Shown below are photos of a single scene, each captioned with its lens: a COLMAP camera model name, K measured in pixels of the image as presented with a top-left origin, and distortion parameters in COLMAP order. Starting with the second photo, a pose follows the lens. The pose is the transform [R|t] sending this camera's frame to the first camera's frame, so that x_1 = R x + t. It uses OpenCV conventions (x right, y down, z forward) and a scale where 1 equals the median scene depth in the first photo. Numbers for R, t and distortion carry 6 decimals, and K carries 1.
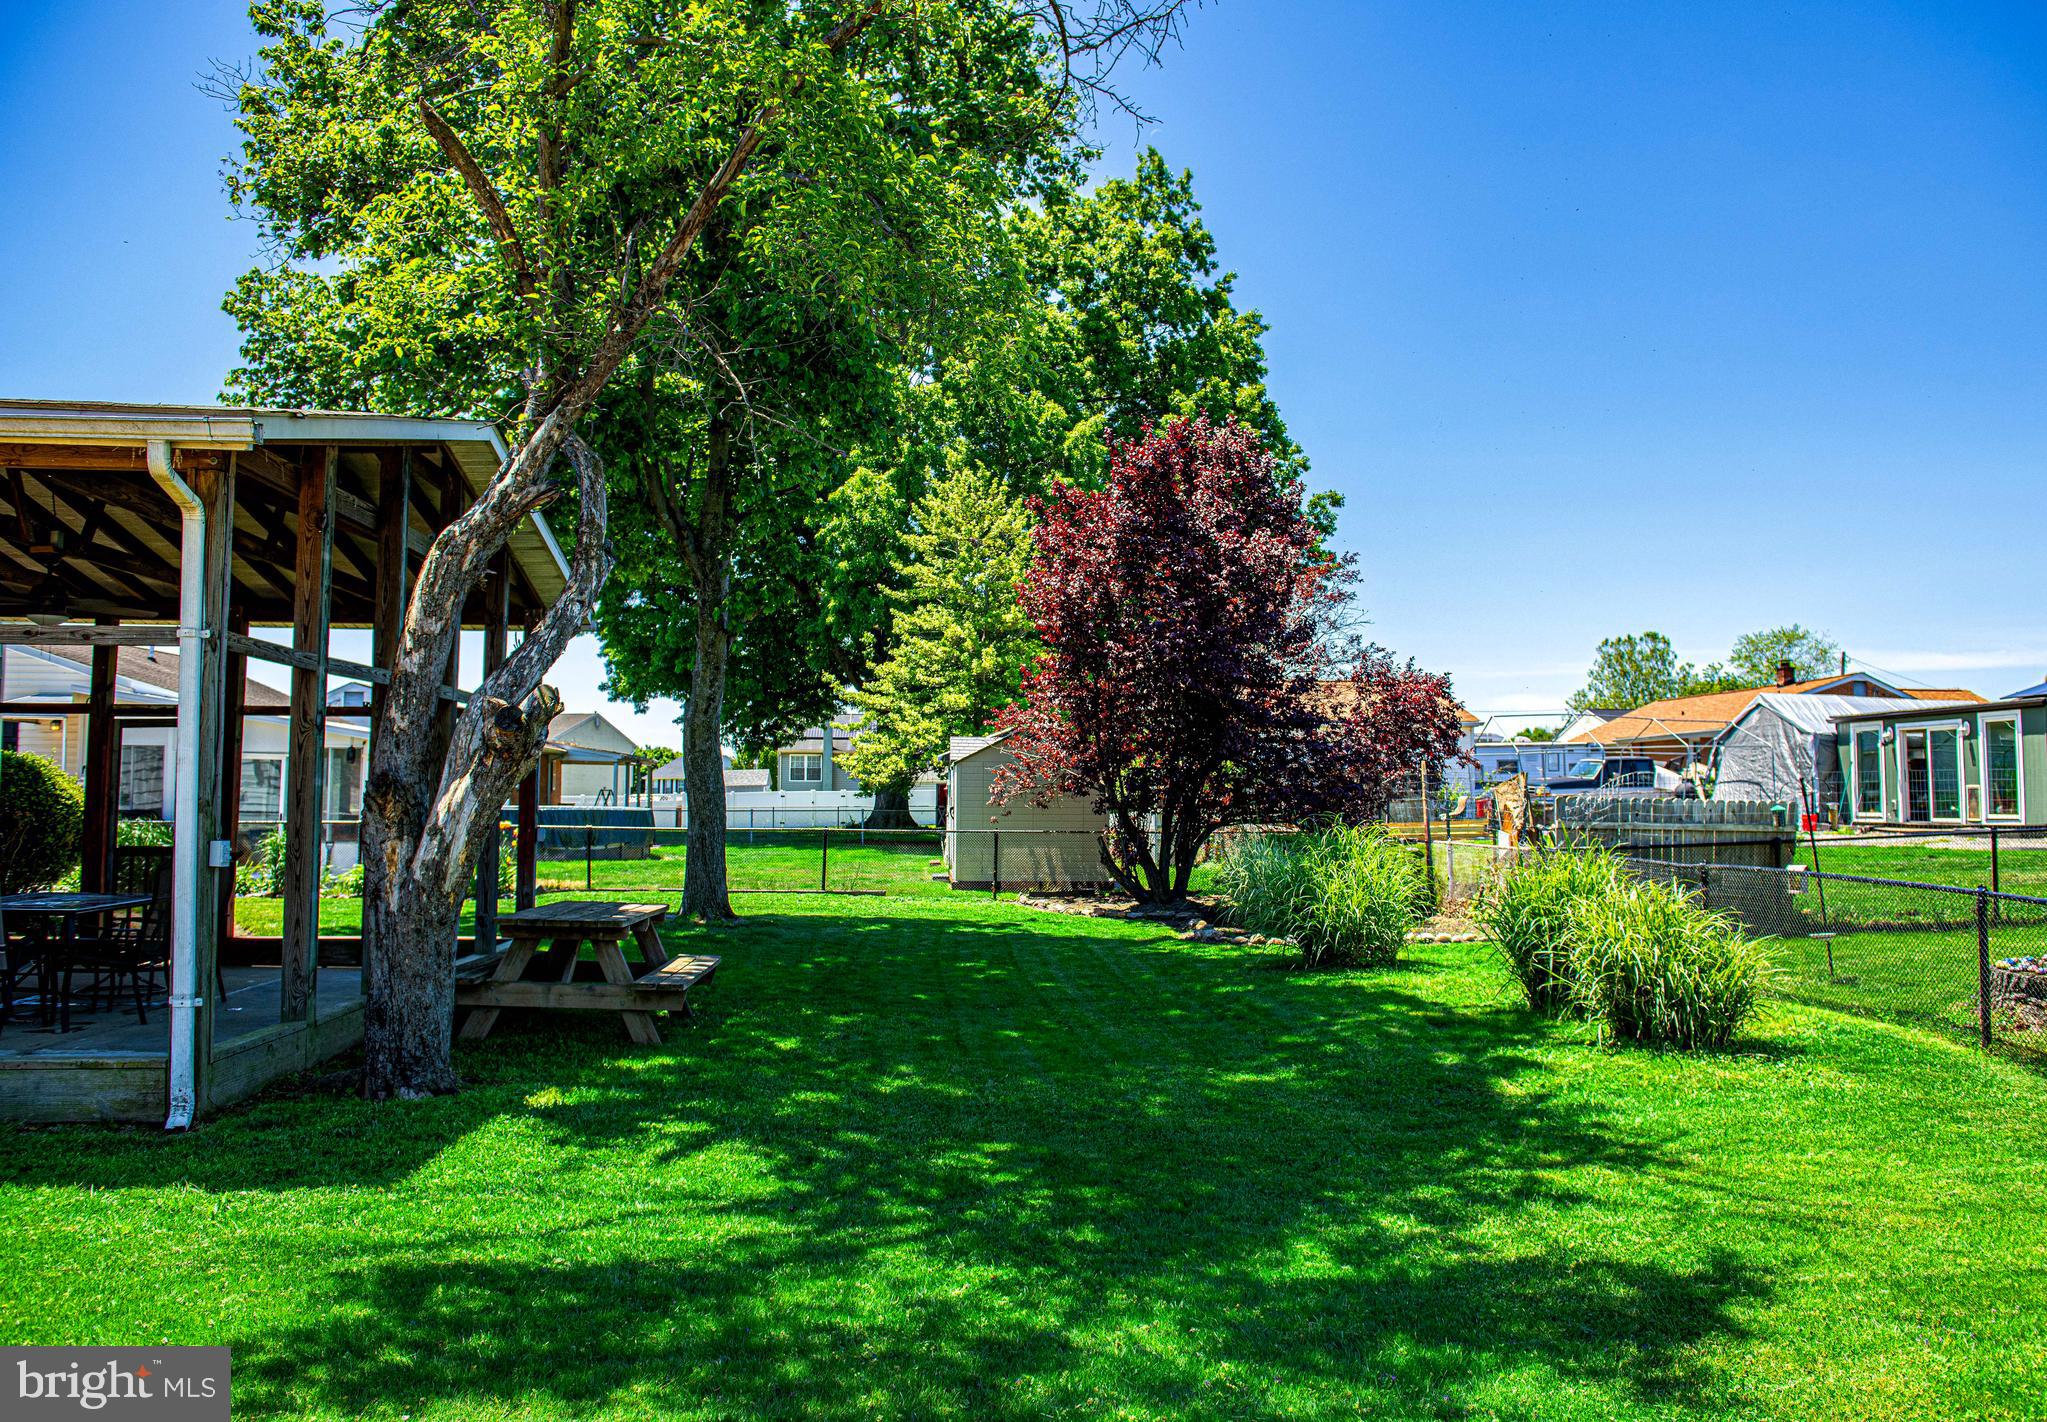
lens RADIAL K [[1512.0, 0, 1025.0], [0, 1512.0, 682.3], [0, 0, 1]] dist [-0.054635, 0.000649]
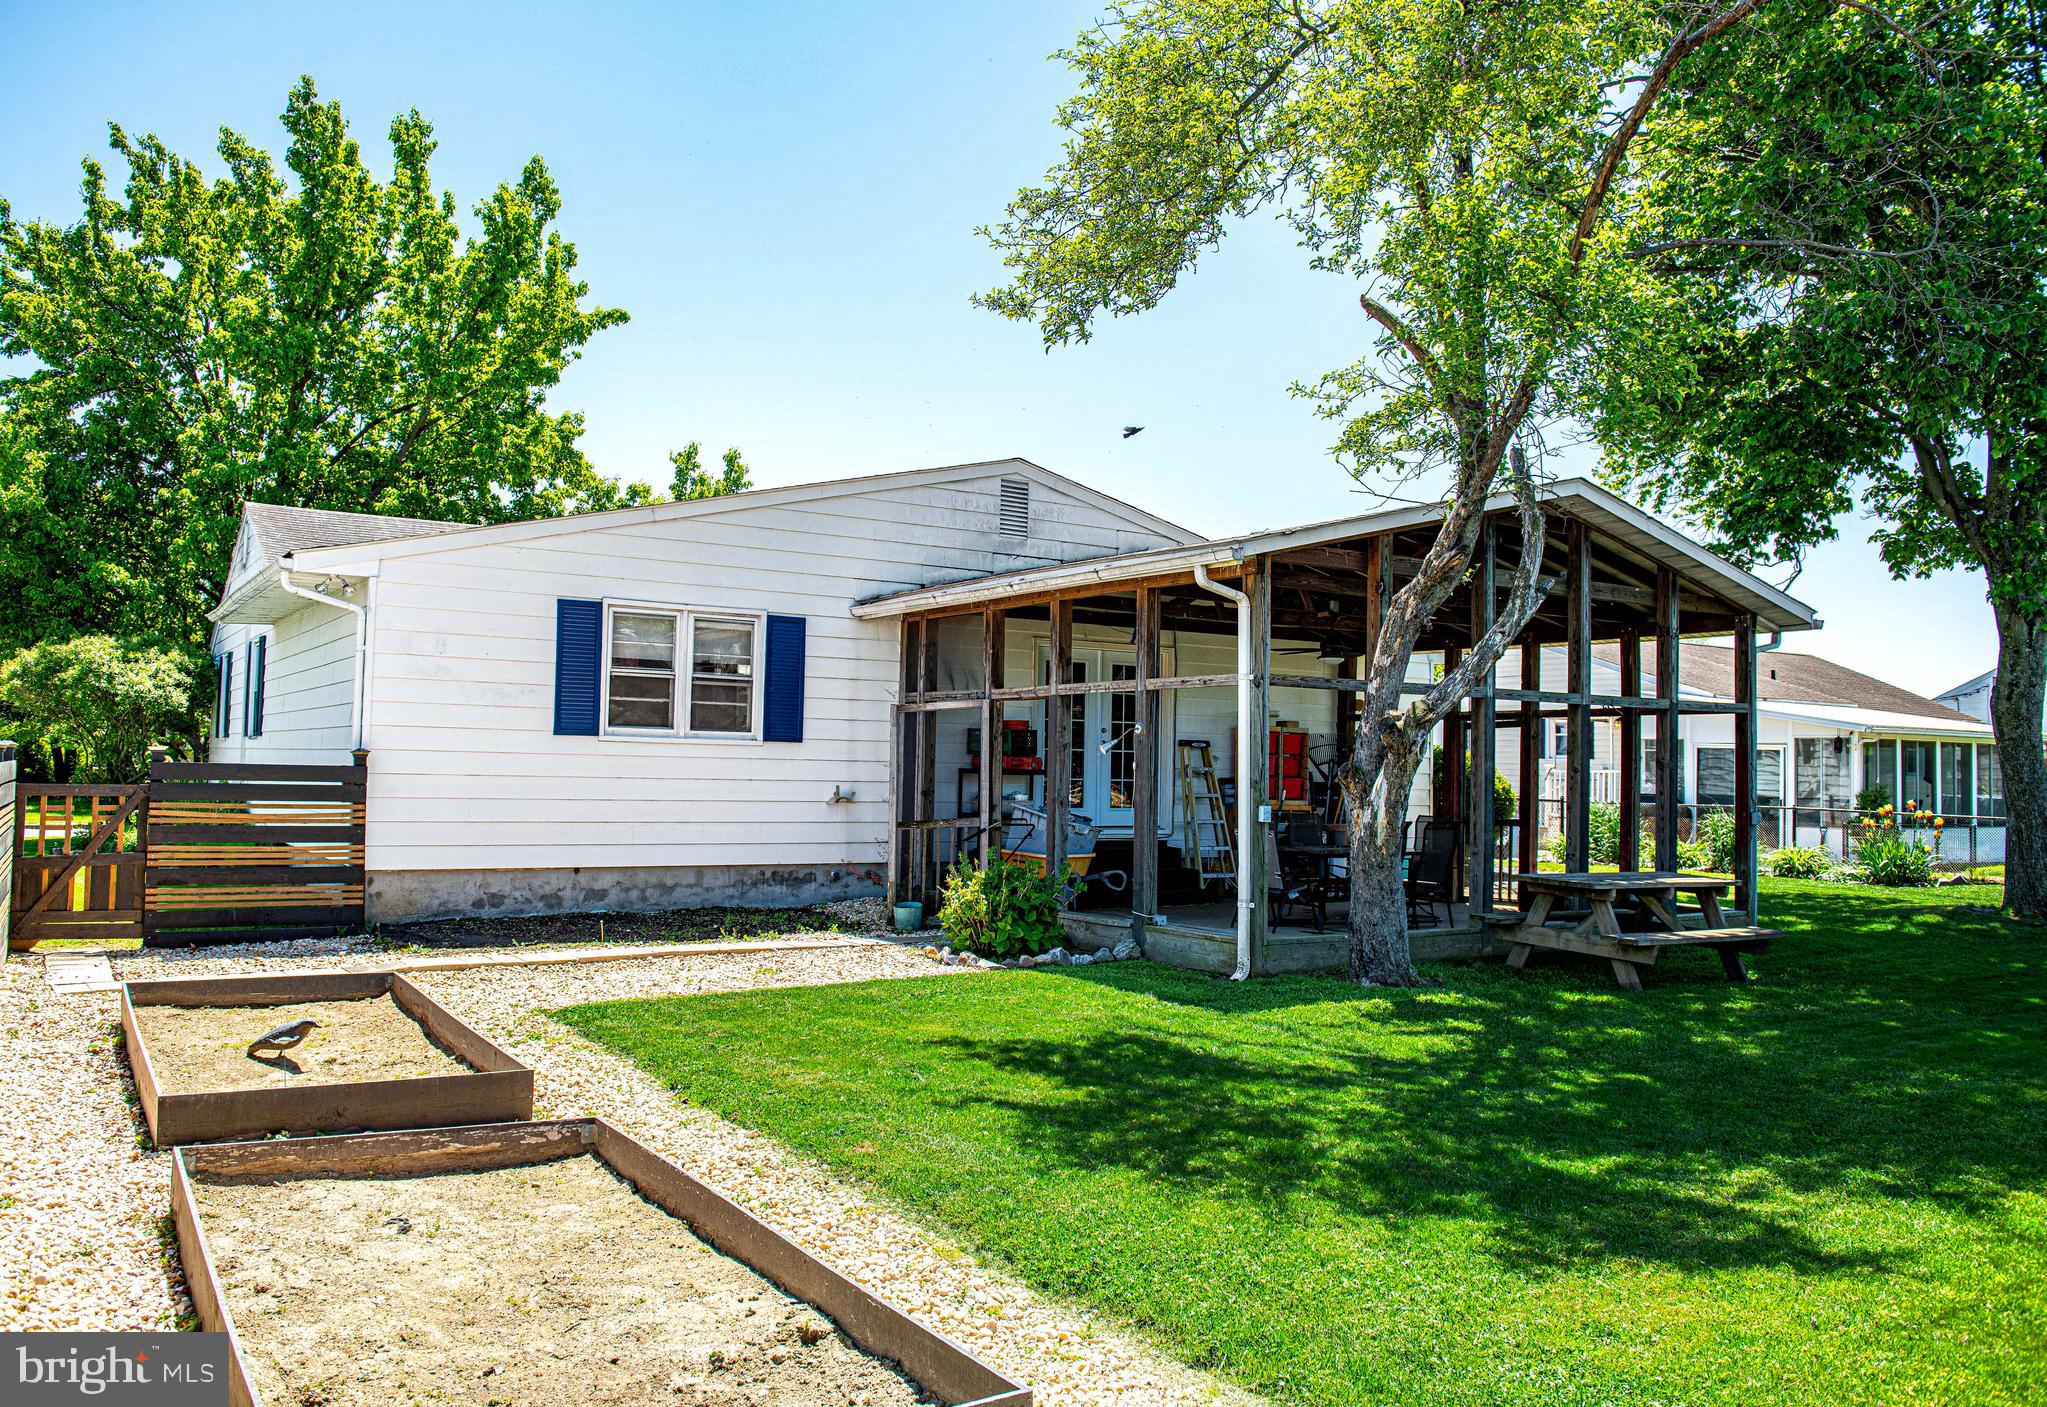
lens RADIAL K [[1530.9, 0, 1023.5], [0, 1530.9, 703.5], [0, 0, 1]] dist [-0.034194, 0.000151]
pose [[0.478515, -0.030451, -0.877551, 0.656217], [0.050583, 0.998695, -0.007073, -0.003712], [0.876621, -0.041004, 0.479431, -0.004511]]
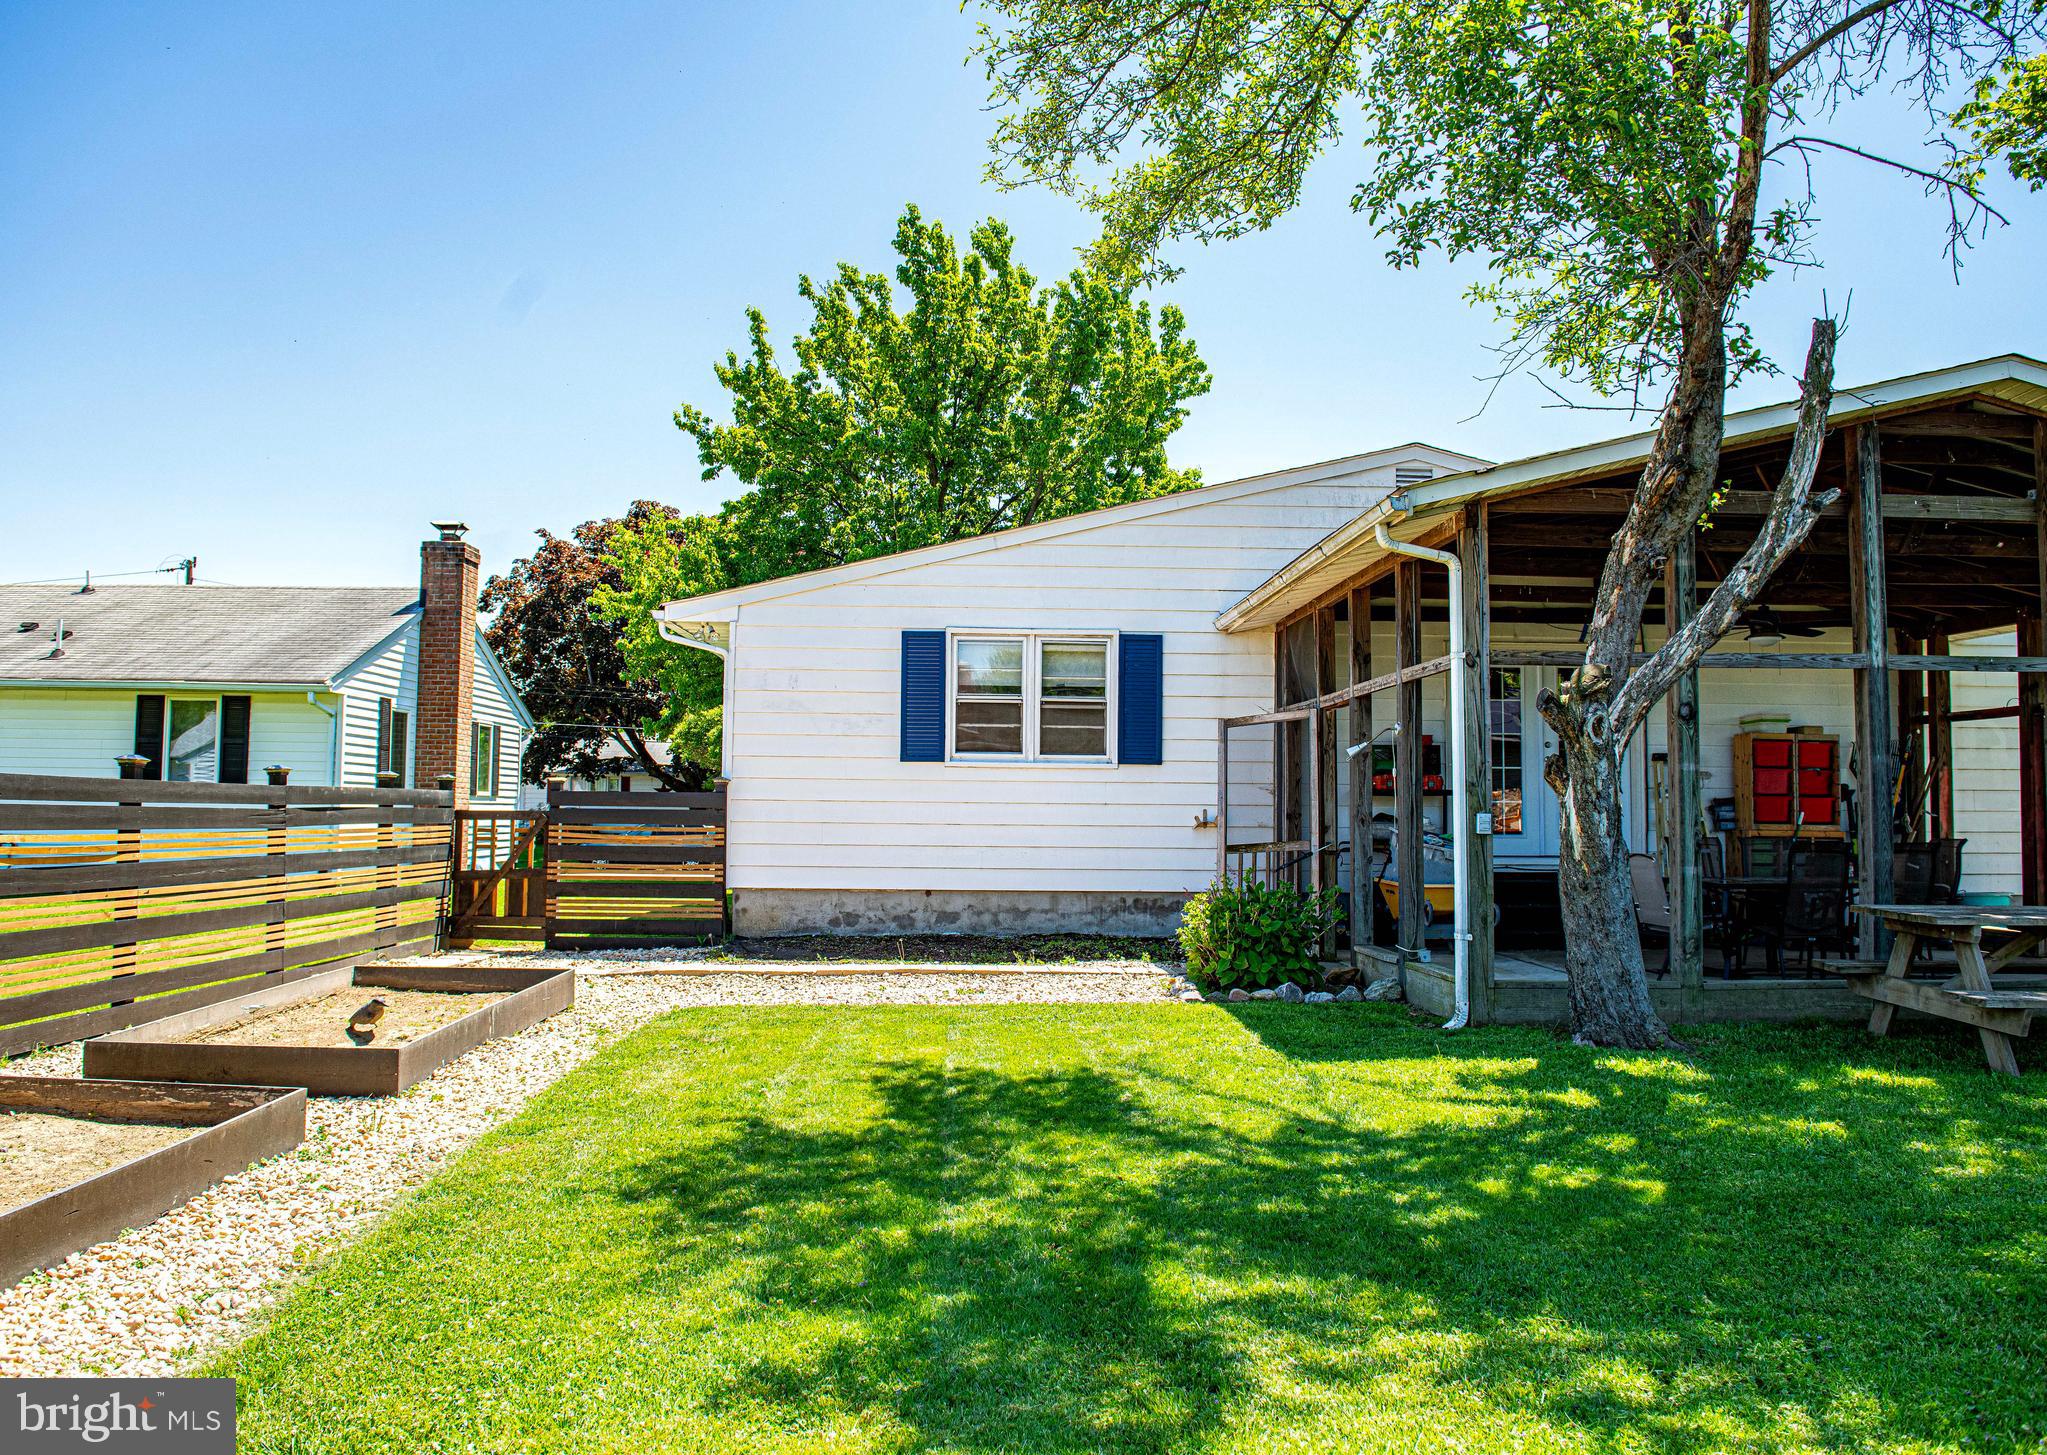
lens RADIAL K [[1490.6, 0, 1023.5], [0, 1490.6, 727.5], [0, 0, 1]] dist [-0.059037, 0.005459]
pose [[-0.035348, -0.059796, -0.997585, 0.633715], [0.070515, 0.995571, -0.062173, 0.071150], [0.996884, -0.072543, -0.030975, 0.552395]]
